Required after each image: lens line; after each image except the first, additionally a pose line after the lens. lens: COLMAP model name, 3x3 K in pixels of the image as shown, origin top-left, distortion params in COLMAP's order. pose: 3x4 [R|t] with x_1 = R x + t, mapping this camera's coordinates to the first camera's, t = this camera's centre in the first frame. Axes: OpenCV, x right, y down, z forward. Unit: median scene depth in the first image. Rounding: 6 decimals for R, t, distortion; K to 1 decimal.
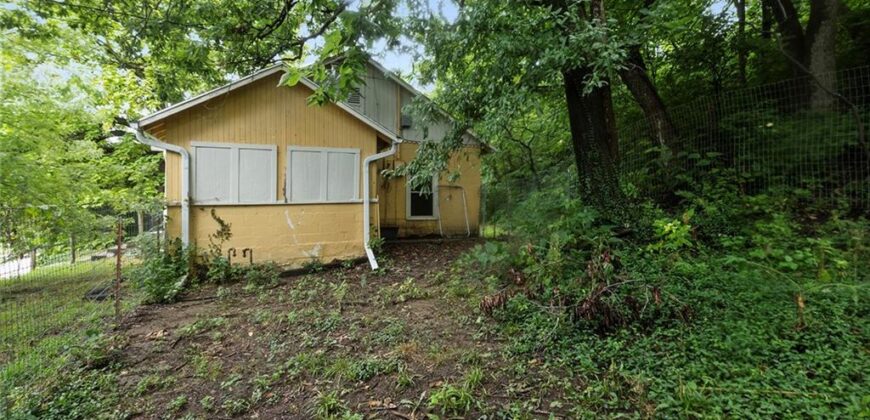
lens RADIAL K [[412.2, 0, 436.1], [0, 412.2, 200.1], [0, 0, 1]] dist [-0.000134, 0.000237]
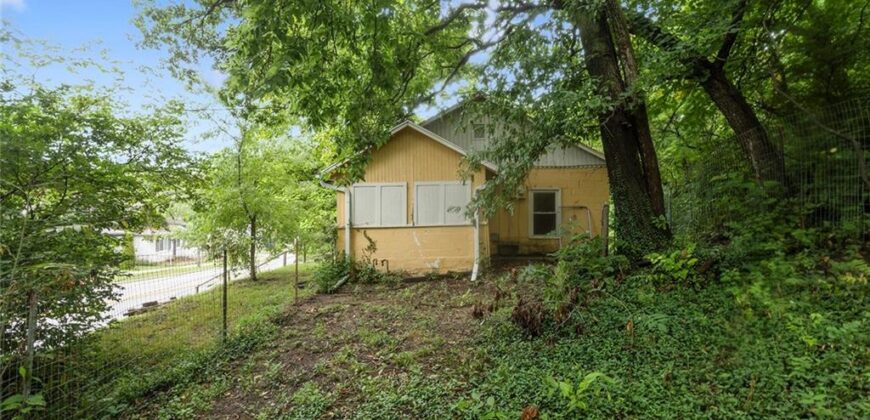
lens RADIAL K [[418.6, 0, 428.4], [0, 418.6, 202.6], [0, 0, 1]] dist [-0.000304, -0.000018]
pose [[0.882460, -0.018941, -0.470007, 0.317336], [0.010911, 0.999744, -0.019804, -0.041288], [0.470262, 0.012348, 0.882441, -0.159056]]
